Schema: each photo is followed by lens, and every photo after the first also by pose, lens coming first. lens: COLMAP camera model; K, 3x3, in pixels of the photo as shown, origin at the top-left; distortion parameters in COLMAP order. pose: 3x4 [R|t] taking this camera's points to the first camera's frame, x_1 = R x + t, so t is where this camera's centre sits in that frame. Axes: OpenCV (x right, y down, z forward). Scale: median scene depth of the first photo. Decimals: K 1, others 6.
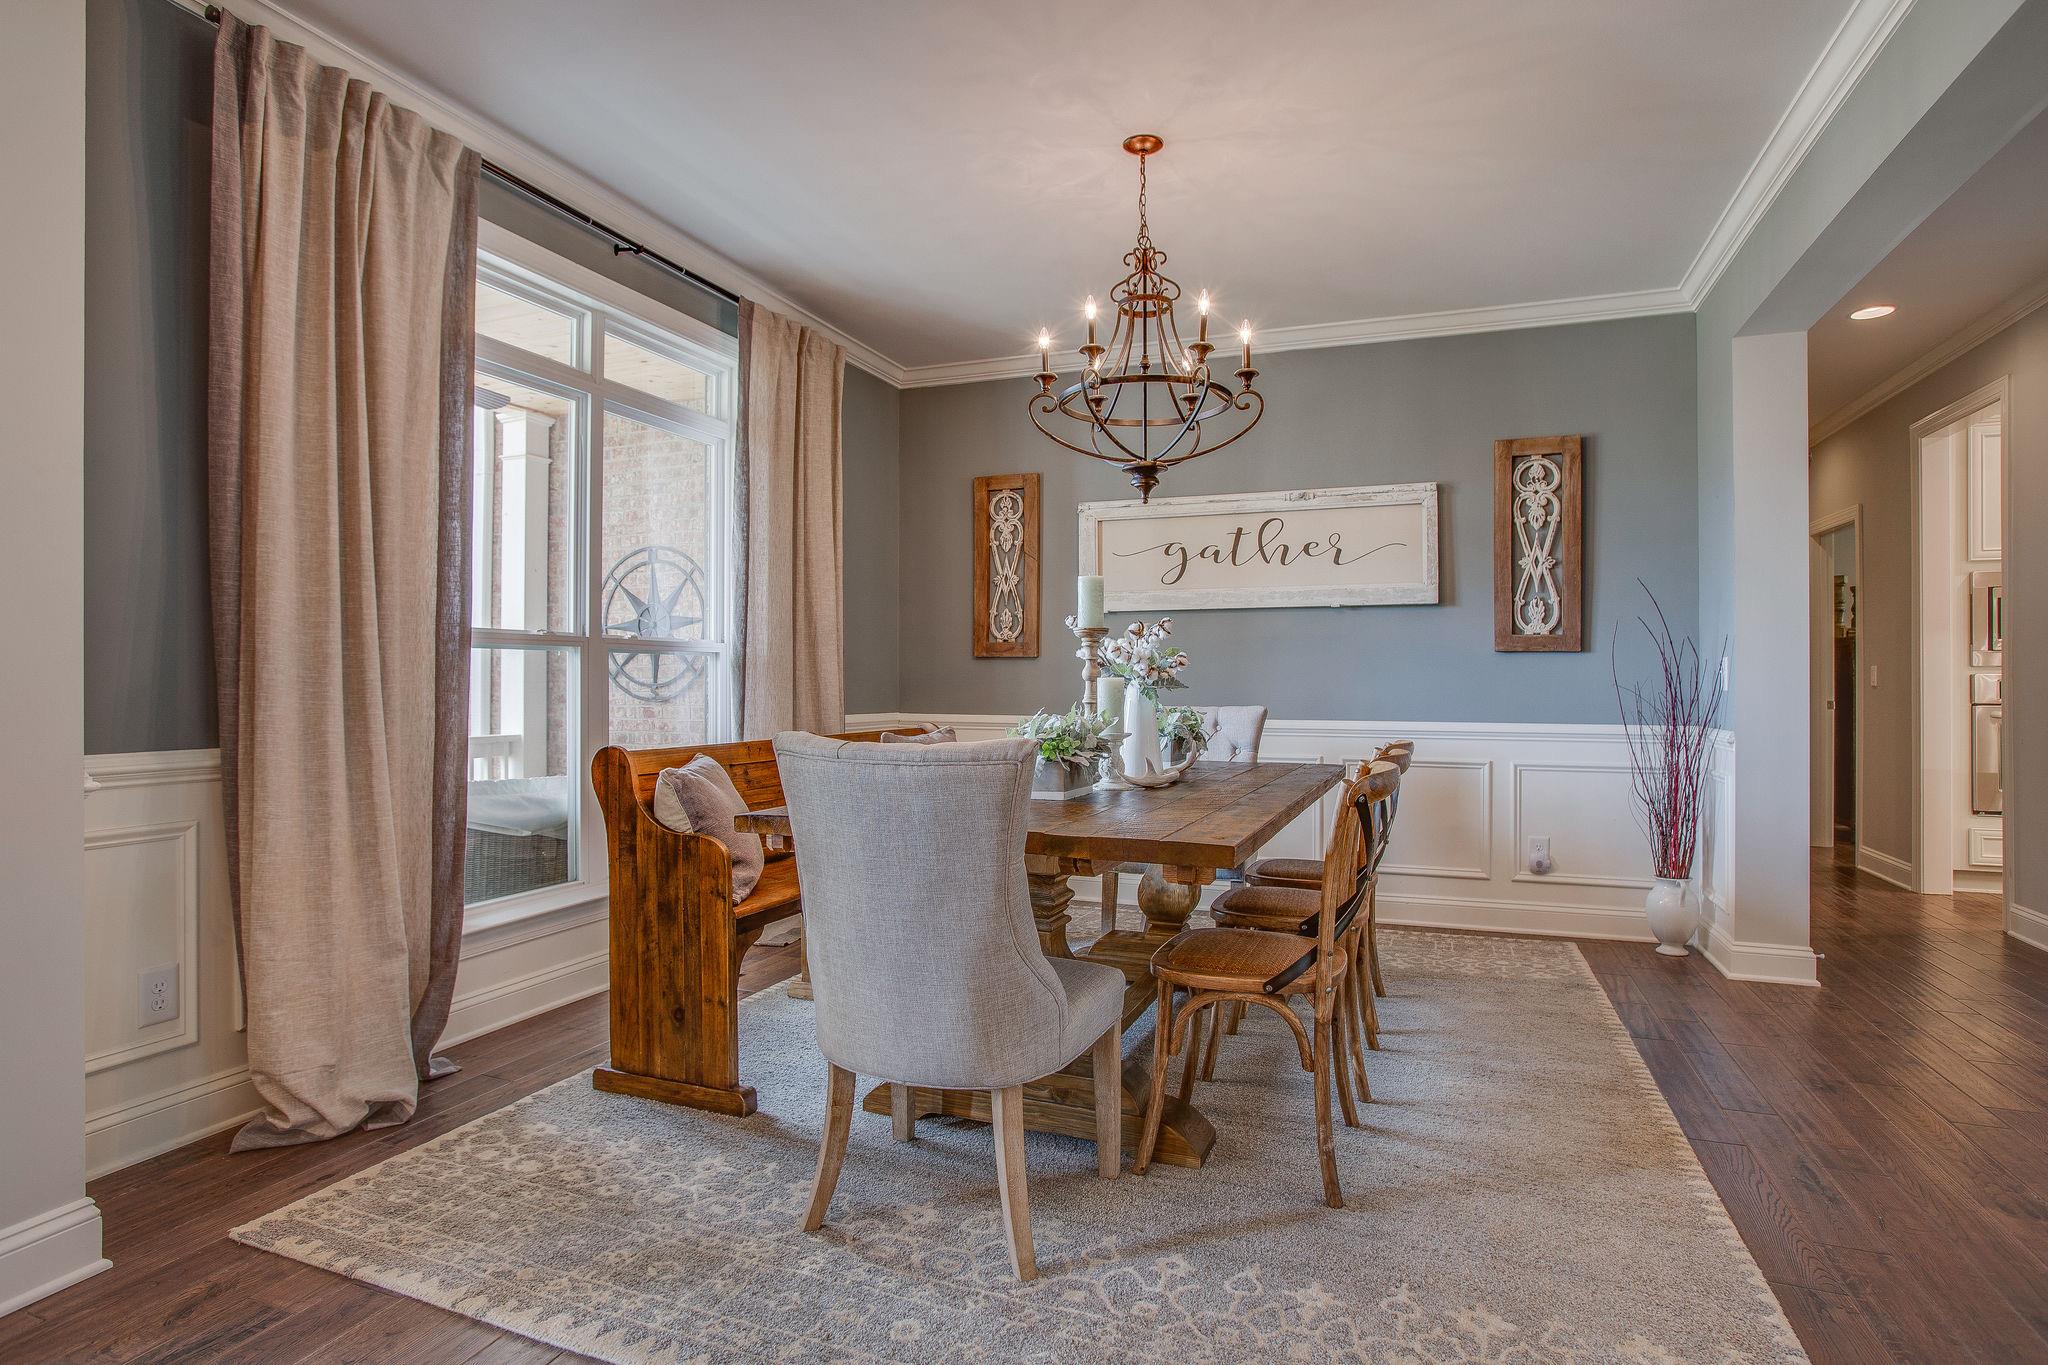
lens RADIAL K [[1132.9, 0, 1016.4], [0, 1132.9, 671.3], [0, 0, 1]] dist [-0.024066, 0.000288]
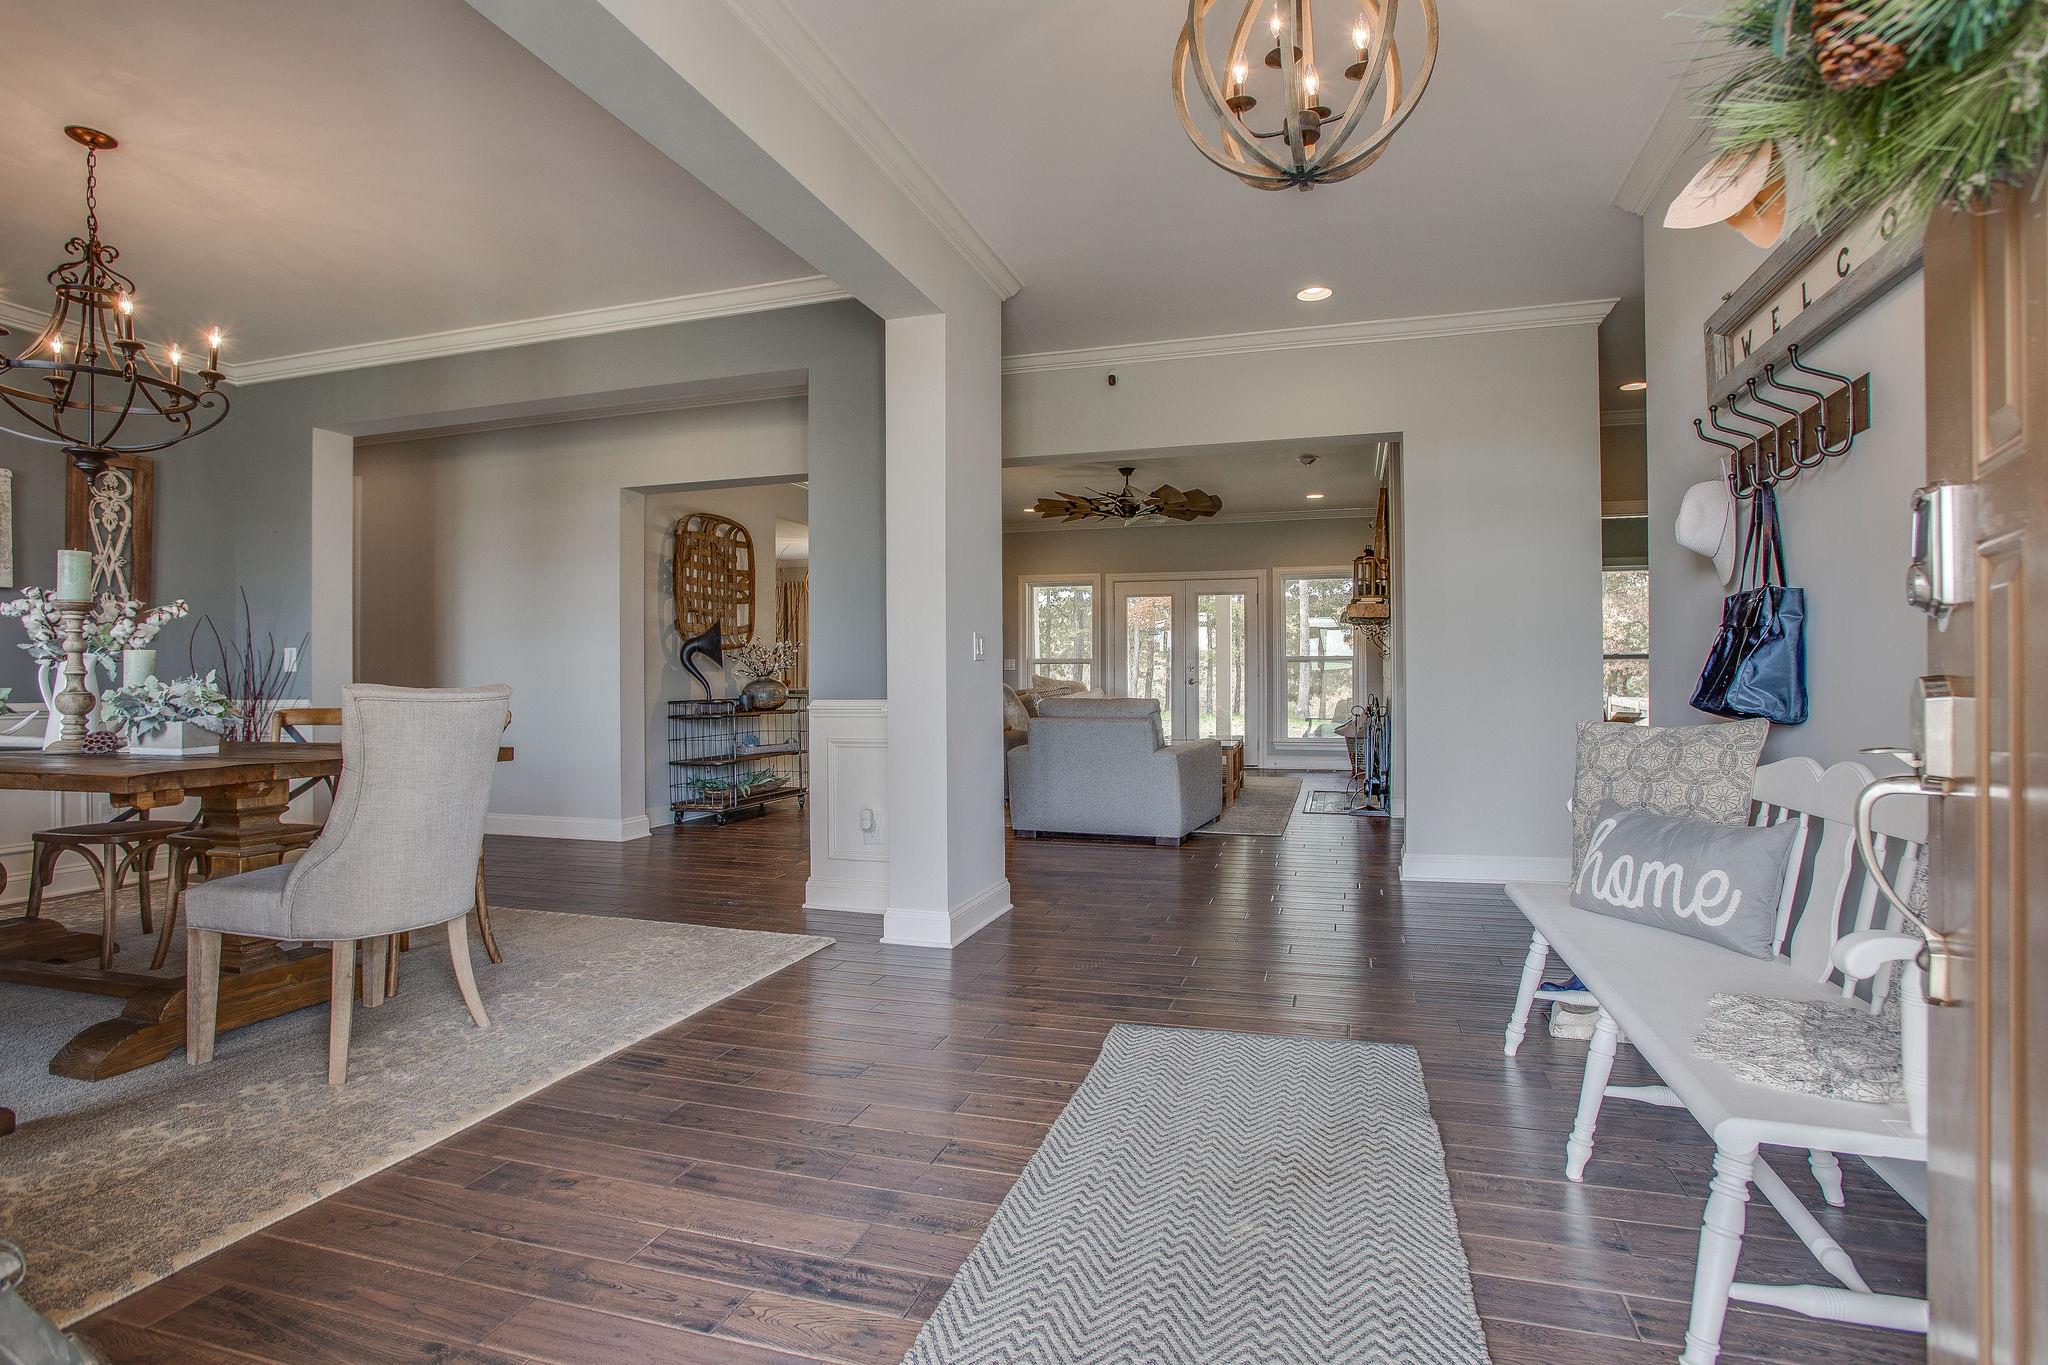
lens RADIAL K [[1079.1, 0, 1017.4], [0, 1079.1, 677.4], [0, 0, 1]] dist [-0.000980, -0.000055]
pose [[-0.077840, -0.001209, 0.996965, -0.707996], [0.000765, 0.999999, 0.001273, 0.021866], [-0.996966, 0.000861, -0.077839, 0.169179]]
